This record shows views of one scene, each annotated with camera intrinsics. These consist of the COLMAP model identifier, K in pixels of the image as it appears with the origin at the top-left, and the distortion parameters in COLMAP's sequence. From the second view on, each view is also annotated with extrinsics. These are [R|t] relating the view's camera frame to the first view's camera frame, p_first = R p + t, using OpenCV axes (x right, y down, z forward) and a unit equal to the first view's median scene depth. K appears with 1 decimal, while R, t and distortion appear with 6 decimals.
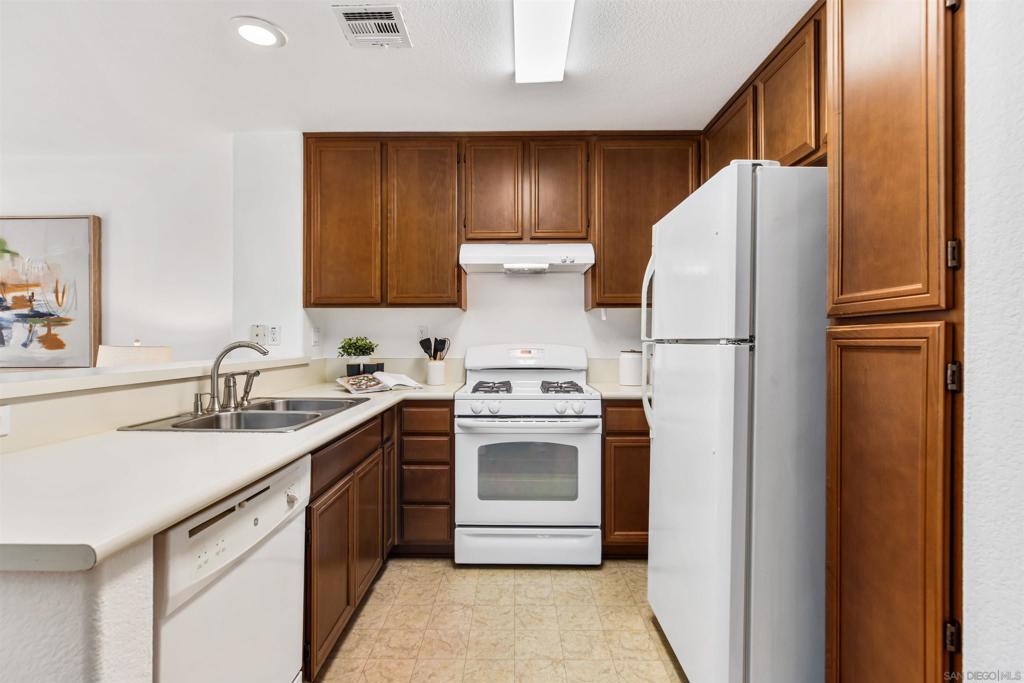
lens RADIAL K [[478.8, 0, 512.0], [0, 478.8, 341.5], [0, 0, 1]] dist [-0.002081, -0.000164]
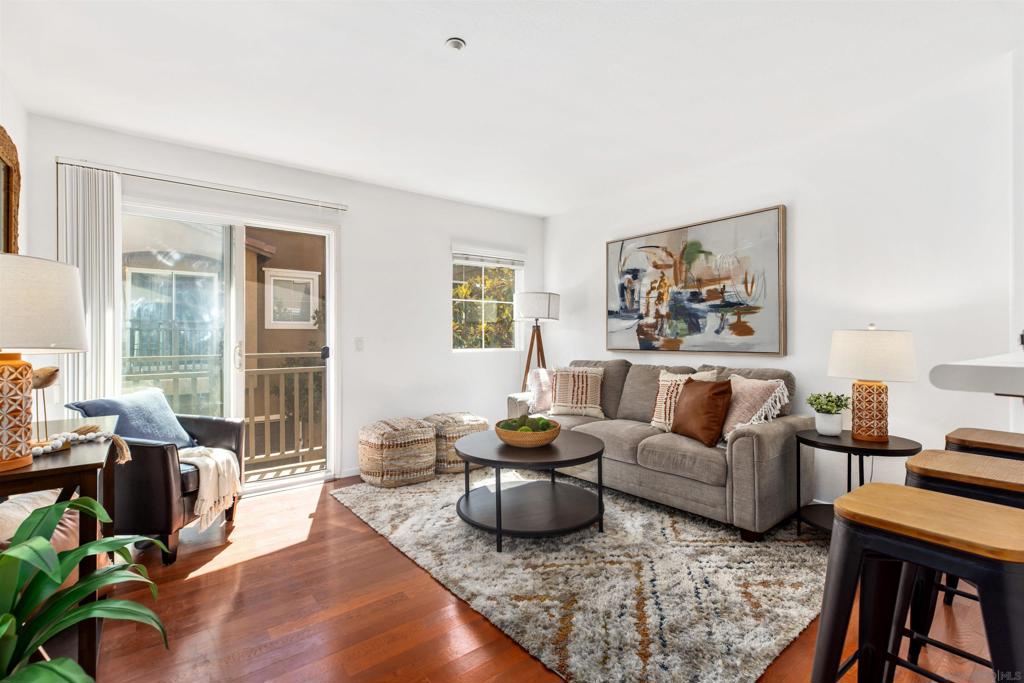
lens RADIAL K [[463.1, 0, 508.2], [0, 463.1, 336.2], [0, 0, 1]] dist [-0.000053, -0.000013]
pose [[0.629727, -0.002125, -0.776814, -0.477631], [0.002551, 0.999997, -0.000667, 0.017145], [0.776813, -0.001562, 0.629730, -0.082267]]
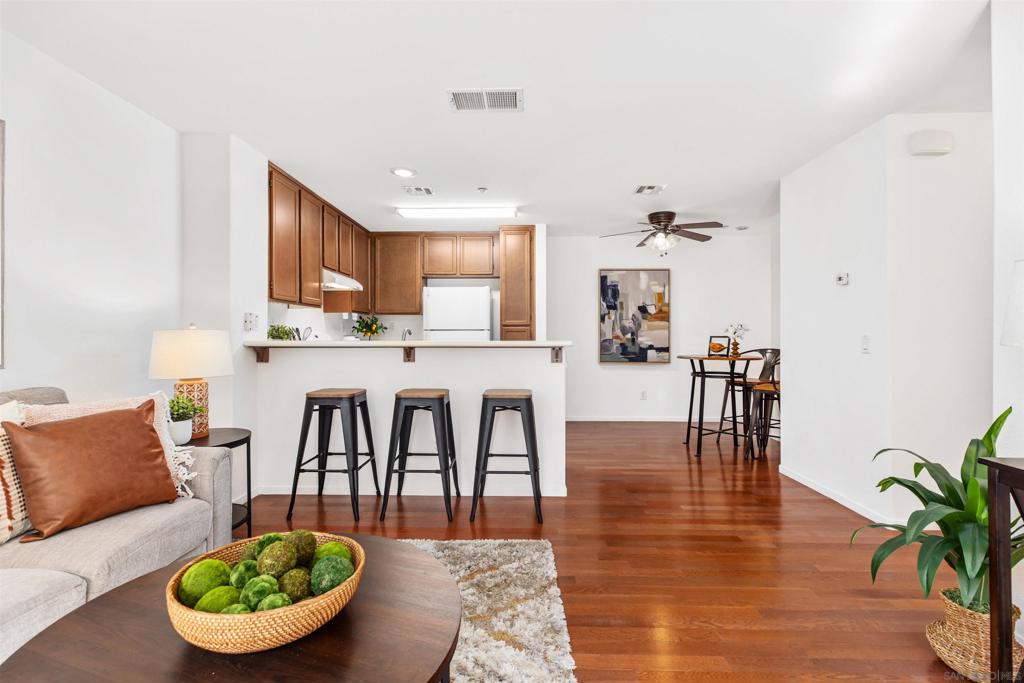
lens RADIAL K [[463.1, 0, 508.2], [0, 463.1, 336.2], [0, 0, 1]] dist [-0.000053, -0.000013]
pose [[0.014325, -0.001050, 0.999897, -1.496809], [0.005553, 0.999984, 0.000971, 0.021506], [-0.999882, 0.005538, 0.014331, 0.329937]]
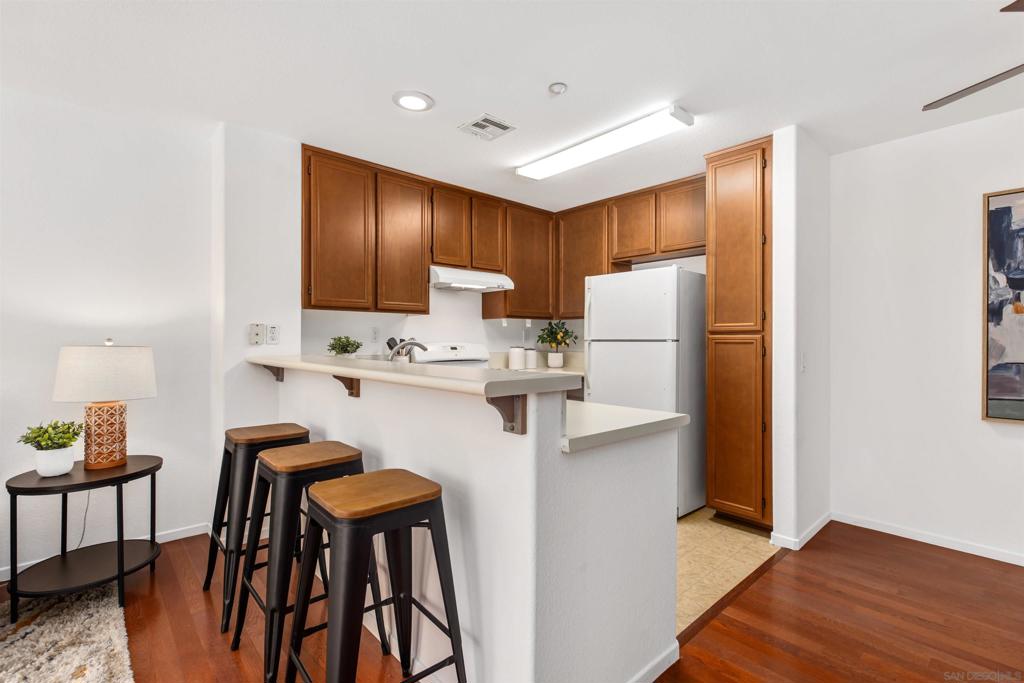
lens RADIAL K [[463.9, 0, 506.3], [0, 463.9, 341.0], [0, 0, 1]] dist [0.003369, 0.000595]
pose [[0.737782, 0.000339, 0.675039, -0.731934], [0.000162, 1.000000, -0.000680, 0.001334], [-0.675039, 0.000611, 0.737782, -0.057952]]
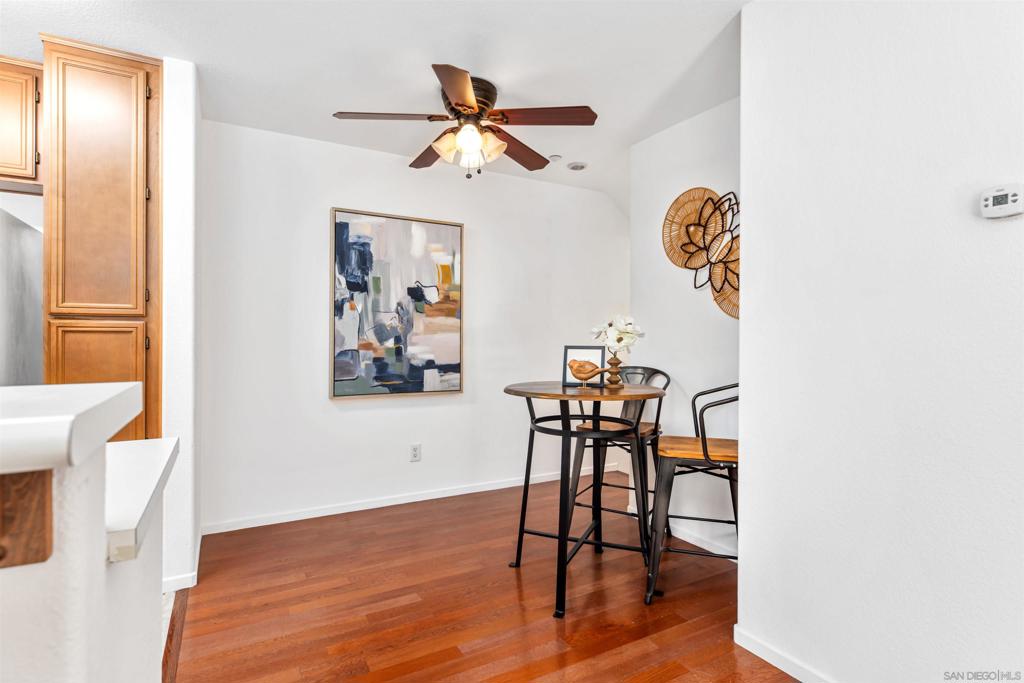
lens RADIAL K [[509.5, 0, 507.5], [0, 509.5, 339.5], [0, 0, 1]] dist [0.001230, 0.000407]
pose [[-0.492528, -0.000627, 0.870296, -0.658339], [0.000824, 0.999999, 0.001187, 0.015233], [-0.870296, 0.001302, -0.492527, 0.180492]]
